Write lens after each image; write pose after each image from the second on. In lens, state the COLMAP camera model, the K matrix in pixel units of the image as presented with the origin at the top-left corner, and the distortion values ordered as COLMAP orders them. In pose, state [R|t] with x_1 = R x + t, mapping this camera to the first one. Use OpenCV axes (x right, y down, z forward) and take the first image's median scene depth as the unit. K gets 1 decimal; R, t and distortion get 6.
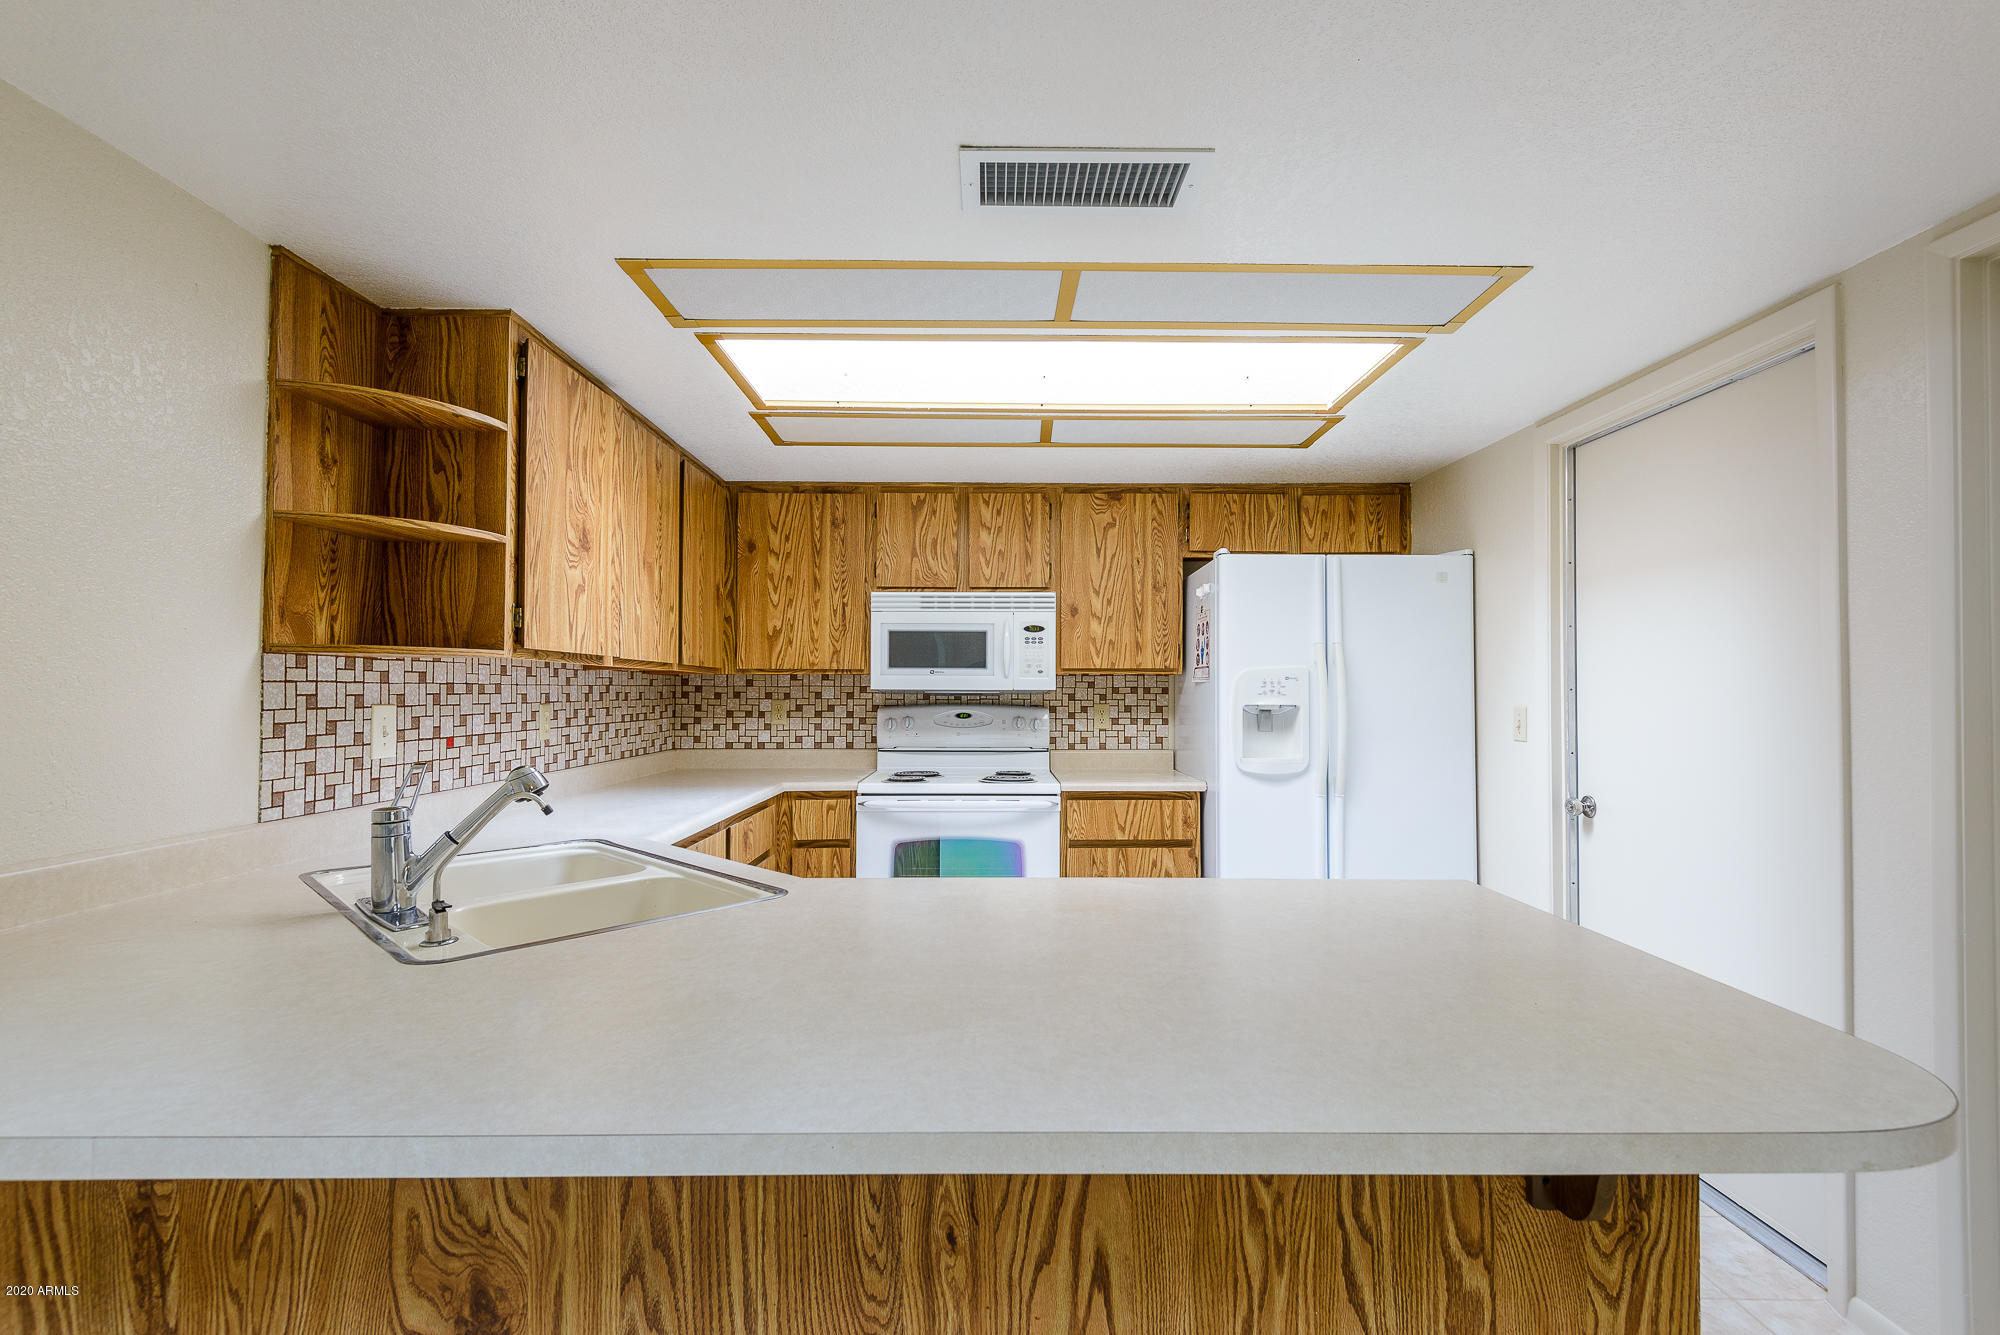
lens RADIAL K [[904.5, 0, 995.9], [0, 904.5, 673.4], [0, 0, 1]] dist [0.027821, -0.012240]
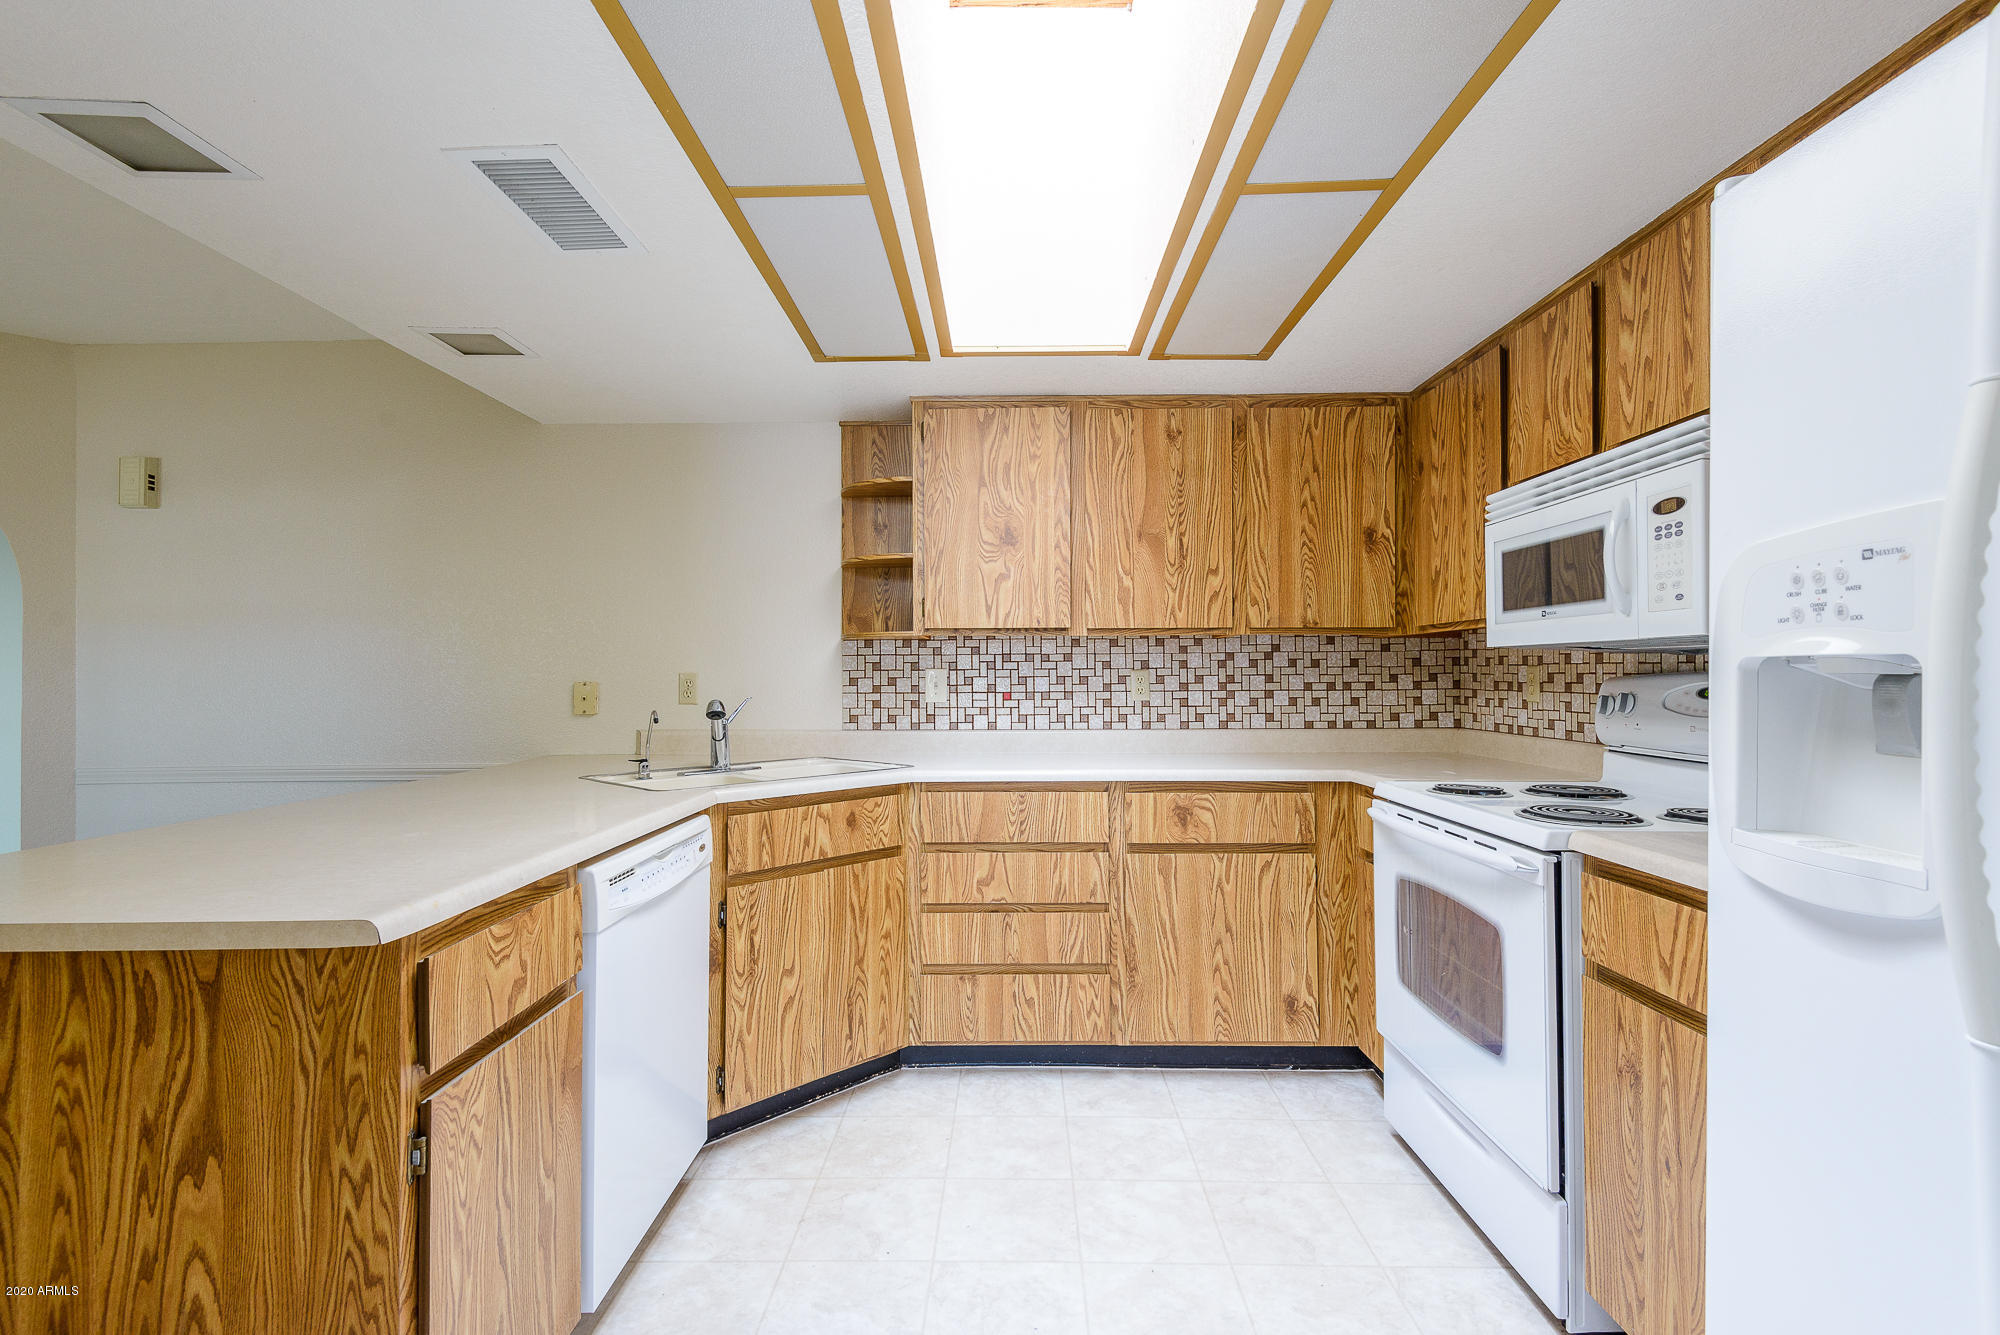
lens RADIAL K [[904.5, 0, 1001.9], [0, 904.5, 669.8], [0, 0, 1]] dist [0.027821, -0.012240]
pose [[-0.014202, -0.007402, -0.999872, 0.589949], [0.025677, 0.999640, -0.007765, 0.034107], [0.999569, -0.025784, -0.014007, 0.752325]]
